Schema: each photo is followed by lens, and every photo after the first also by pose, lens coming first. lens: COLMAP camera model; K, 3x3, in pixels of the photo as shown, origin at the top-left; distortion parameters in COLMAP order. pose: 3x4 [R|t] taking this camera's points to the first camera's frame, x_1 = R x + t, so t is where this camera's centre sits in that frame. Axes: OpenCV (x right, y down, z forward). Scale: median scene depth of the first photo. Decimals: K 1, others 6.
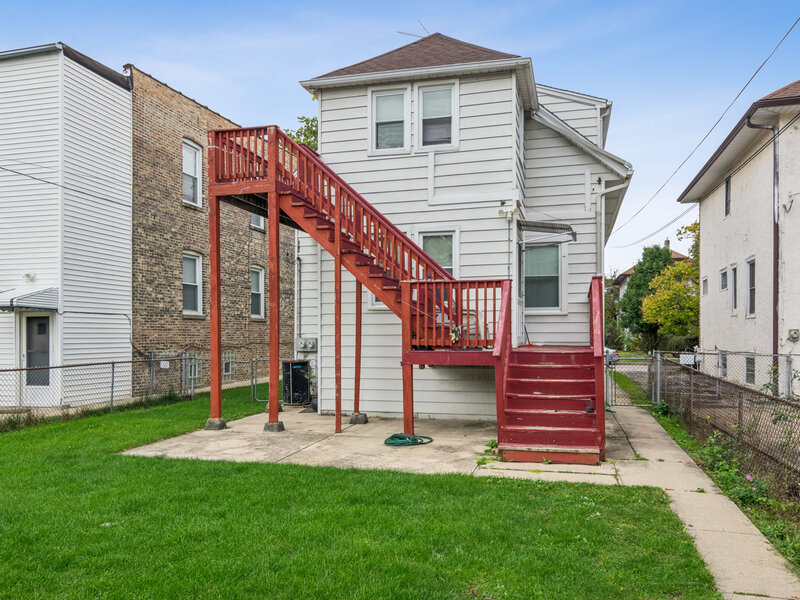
lens RADIAL K [[635.0, 0, 400.0], [0, 635.0, 300.0], [0, 0, 1]] dist [-0.001001, -0.000353]
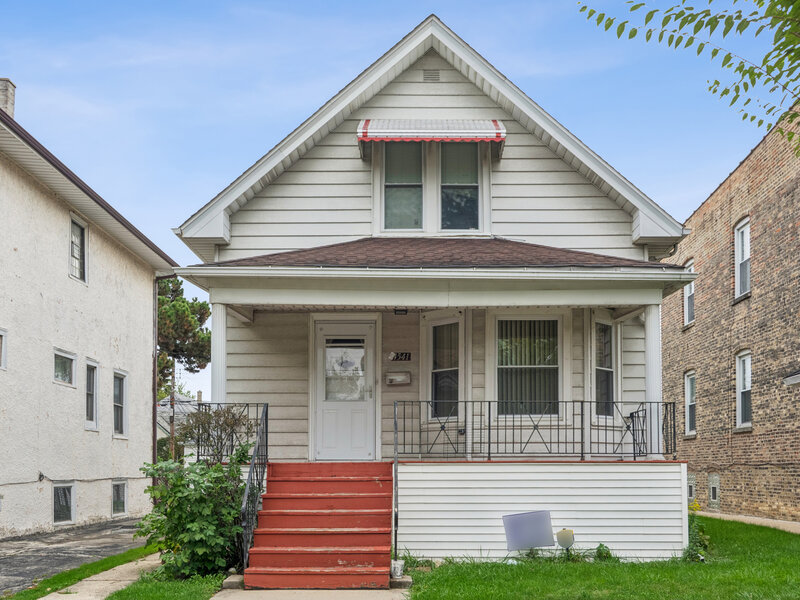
lens RADIAL K [[727.8, 0, 400.0], [0, 727.8, 300.0], [0, 0, 1]] dist [-0.006549, -0.005698]
pose [[-0.968383, -0.049862, -0.244436, 0.402480], [0.020616, 0.960476, -0.277599, 0.125907], [0.248617, -0.273861, -0.929080, 1.970582]]
